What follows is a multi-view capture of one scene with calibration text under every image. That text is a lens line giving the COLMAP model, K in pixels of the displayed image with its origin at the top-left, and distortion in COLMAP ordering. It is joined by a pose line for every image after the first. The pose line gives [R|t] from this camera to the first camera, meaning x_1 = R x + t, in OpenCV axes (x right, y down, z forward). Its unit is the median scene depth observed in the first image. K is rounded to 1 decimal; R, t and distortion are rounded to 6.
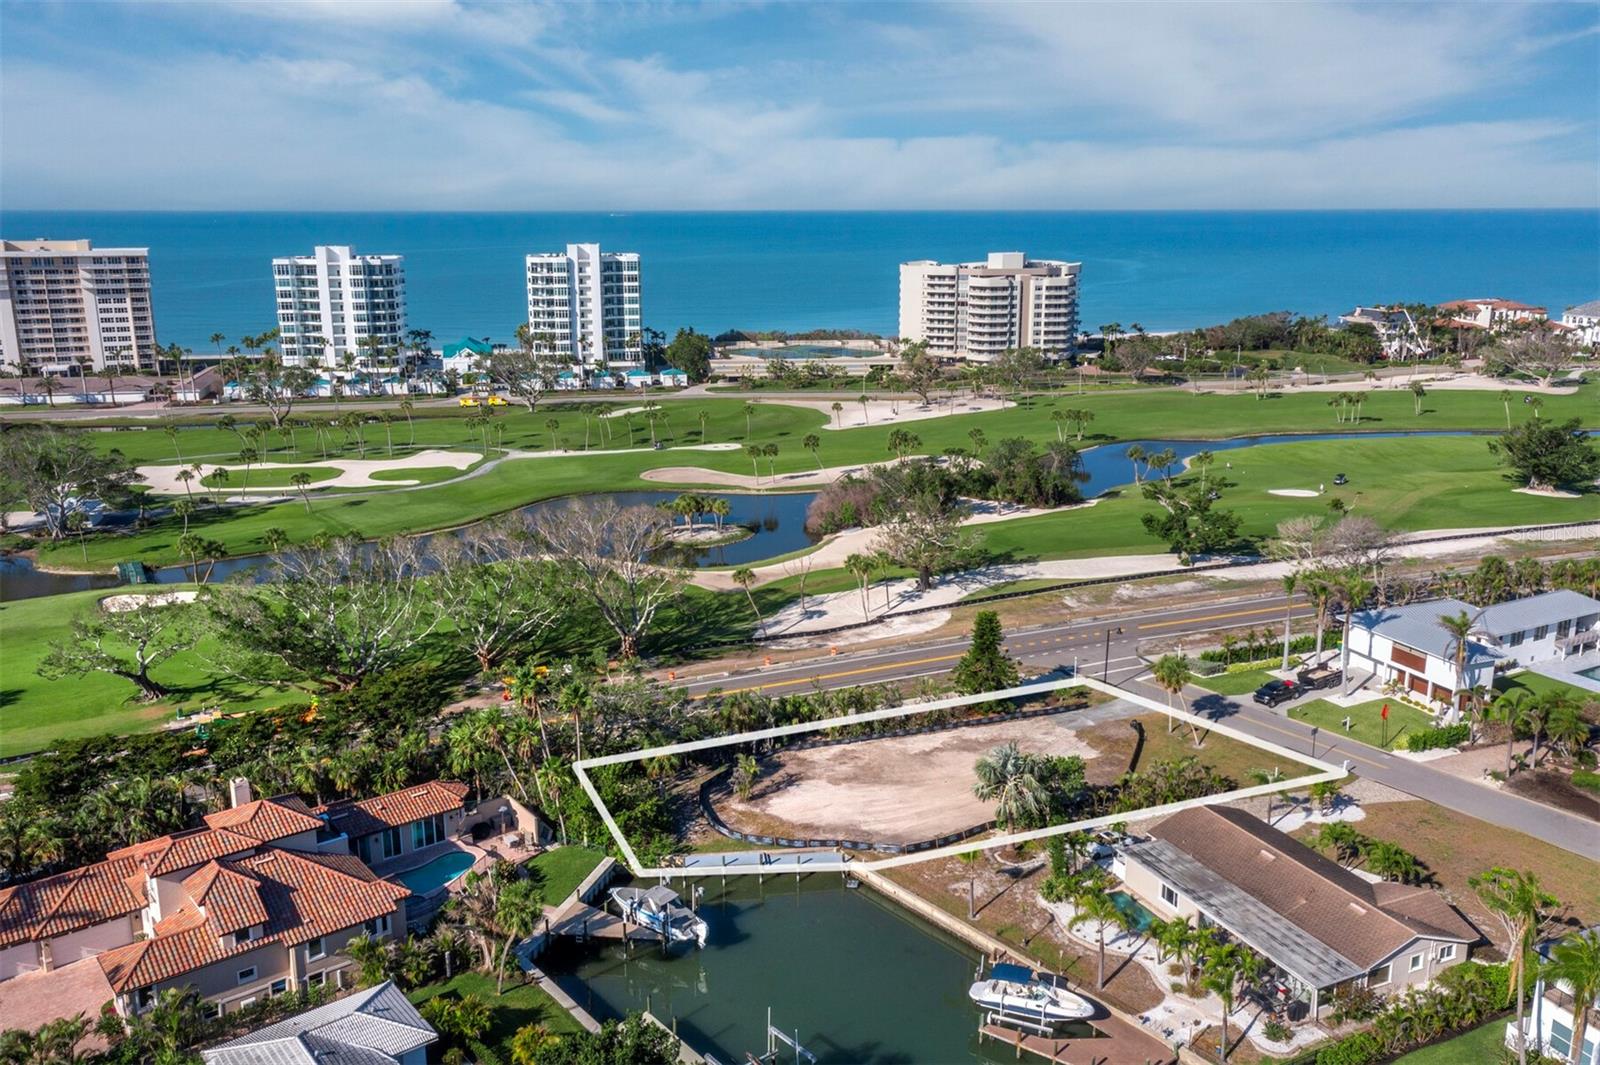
lens RADIAL K [[1295.3, 0, 800.0], [0, 1295.3, 532.5], [0, 0, 1]] dist [-0.005799, 0.046920]
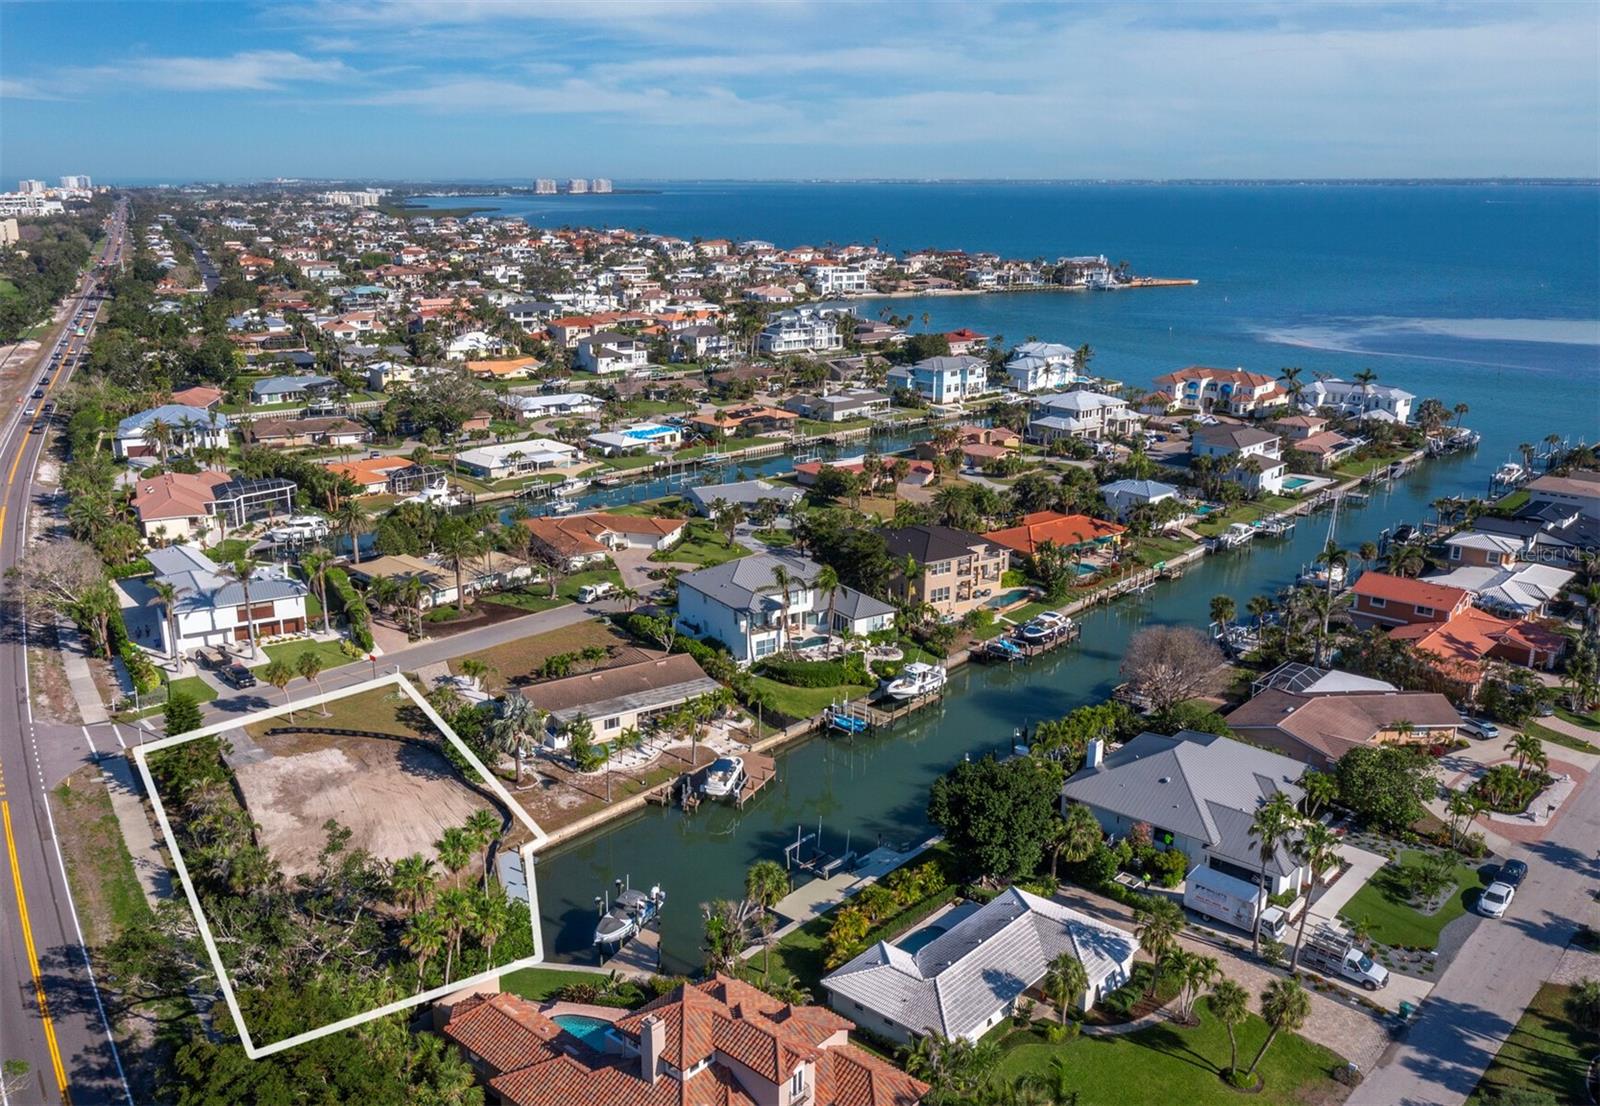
lens RADIAL K [[1359.7, 0, 800.0], [0, 1359.7, 553.0], [0, 0, 1]] dist [-0.007608, -0.006354]
pose [[-0.160508, -0.264053, 0.951059, -0.544694], [0.233122, 0.926150, 0.296480, -0.143361], [-0.959110, 0.269300, -0.087098, 0.409750]]
